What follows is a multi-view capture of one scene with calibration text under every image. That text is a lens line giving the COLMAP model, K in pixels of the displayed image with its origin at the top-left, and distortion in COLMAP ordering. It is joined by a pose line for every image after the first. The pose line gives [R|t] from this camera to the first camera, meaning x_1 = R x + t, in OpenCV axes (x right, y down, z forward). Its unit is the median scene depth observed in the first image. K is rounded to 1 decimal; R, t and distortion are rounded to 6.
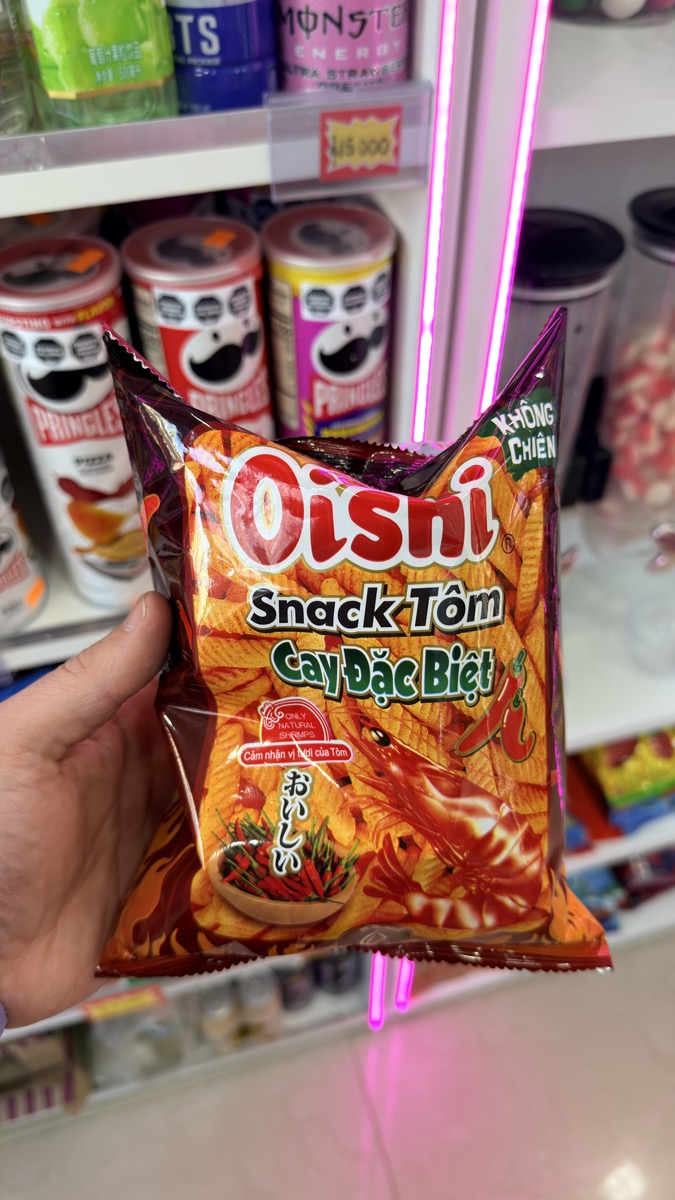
lens RADIAL K [[888.4, 0, 339.4], [0, 888.4, 595.2], [0, 0, 1]] dist [-0.029665, -0.001452]
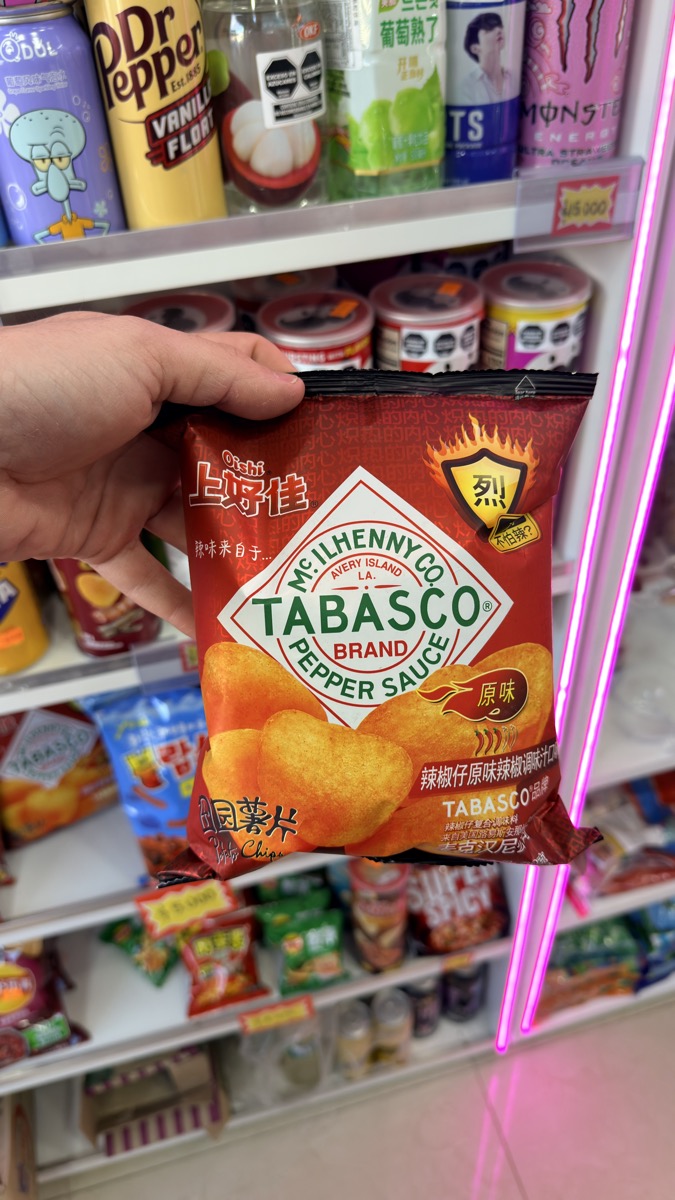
lens RADIAL K [[880.7, 0, 334.4], [0, 880.7, 595.9], [0, 0, 1]] dist [-0.024014, -0.004990]
pose [[0.999088, -0.021009, -0.037170, -0.282862], [0.017389, 0.995310, -0.095161, 0.144849], [0.038995, 0.094428, 0.994768, -0.189798]]
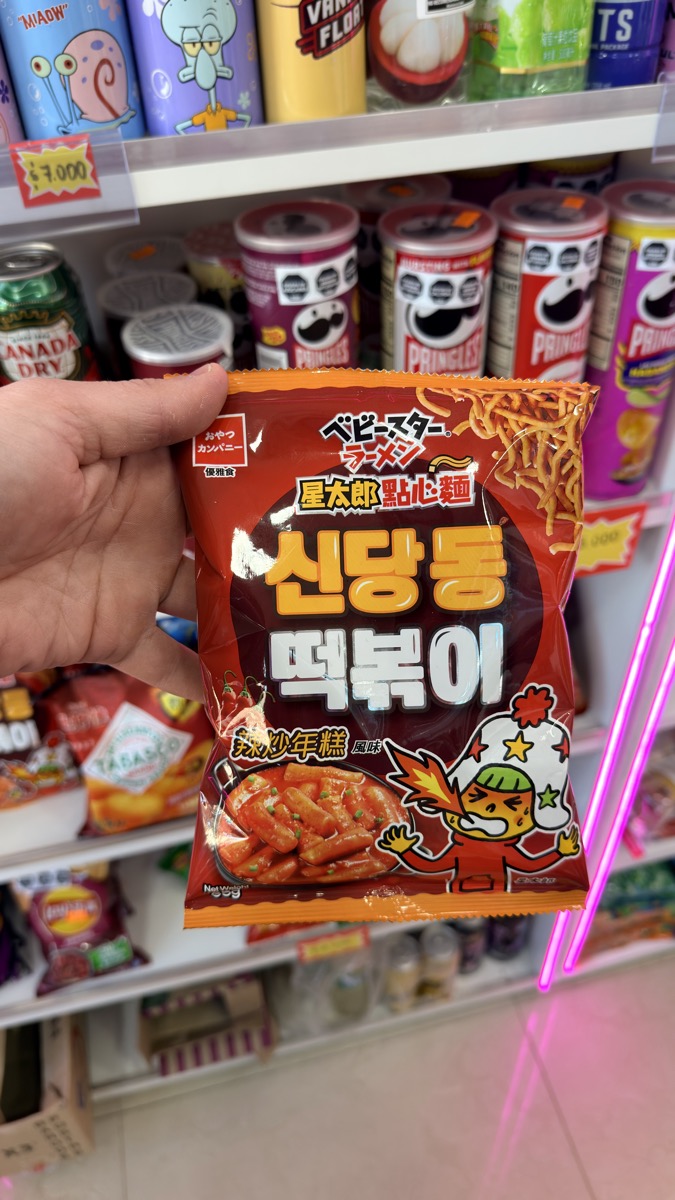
lens RADIAL K [[881.5, 0, 331.6], [0, 881.5, 594.3], [0, 0, 1]] dist [-0.024842, -0.005808]
pose [[0.998727, 0.005562, -0.050139, -0.436551], [-0.008047, 0.998742, -0.049493, 0.203626], [0.049801, 0.049833, 0.997515, -0.183569]]
